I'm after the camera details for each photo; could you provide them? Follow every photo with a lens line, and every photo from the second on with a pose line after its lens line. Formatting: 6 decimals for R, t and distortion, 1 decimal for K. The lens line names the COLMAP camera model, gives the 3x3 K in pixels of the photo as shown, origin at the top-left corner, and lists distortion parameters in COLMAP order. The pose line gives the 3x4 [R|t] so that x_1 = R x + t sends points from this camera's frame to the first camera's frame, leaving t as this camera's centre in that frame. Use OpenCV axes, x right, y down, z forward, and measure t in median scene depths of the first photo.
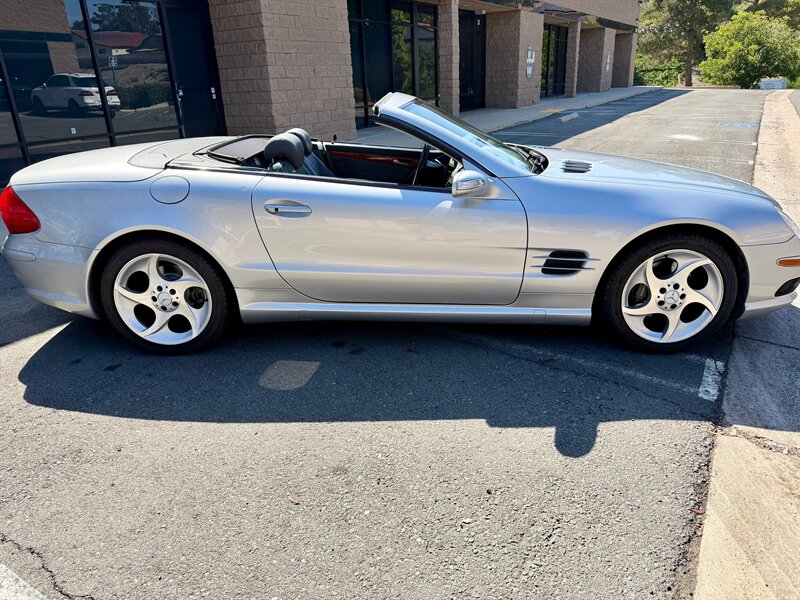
lens RADIAL K [[569.0, 0, 399.7], [0, 569.0, 299.7], [0, 0, 1]] dist [0.025793, -0.031630]
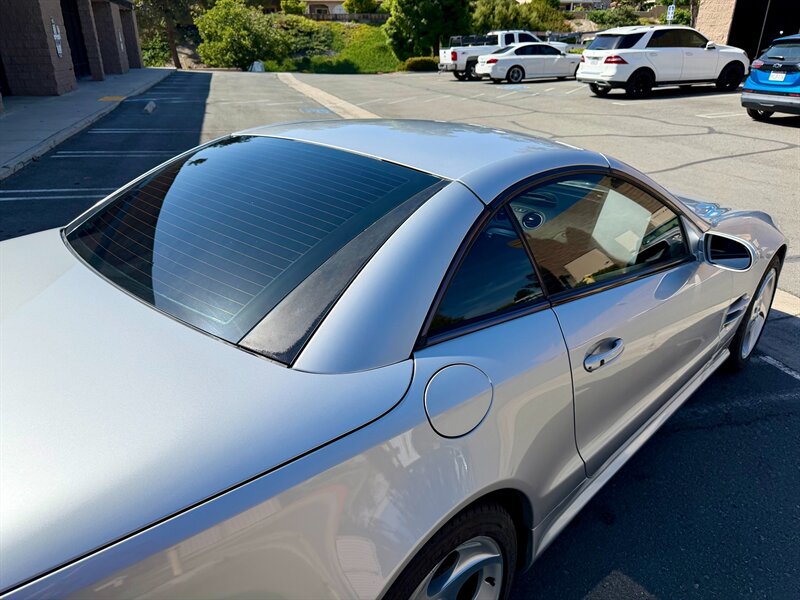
lens RADIAL K [[569.0, 0, 398.1], [0, 569.0, 296.9], [0, 0, 1]] dist [0.025793, -0.031630]
pose [[0.680303, -0.258231, 0.685933, -0.667662], [0.237874, 0.963008, 0.126620, -0.315335], [-0.693256, 0.077026, 0.716563, 0.684497]]
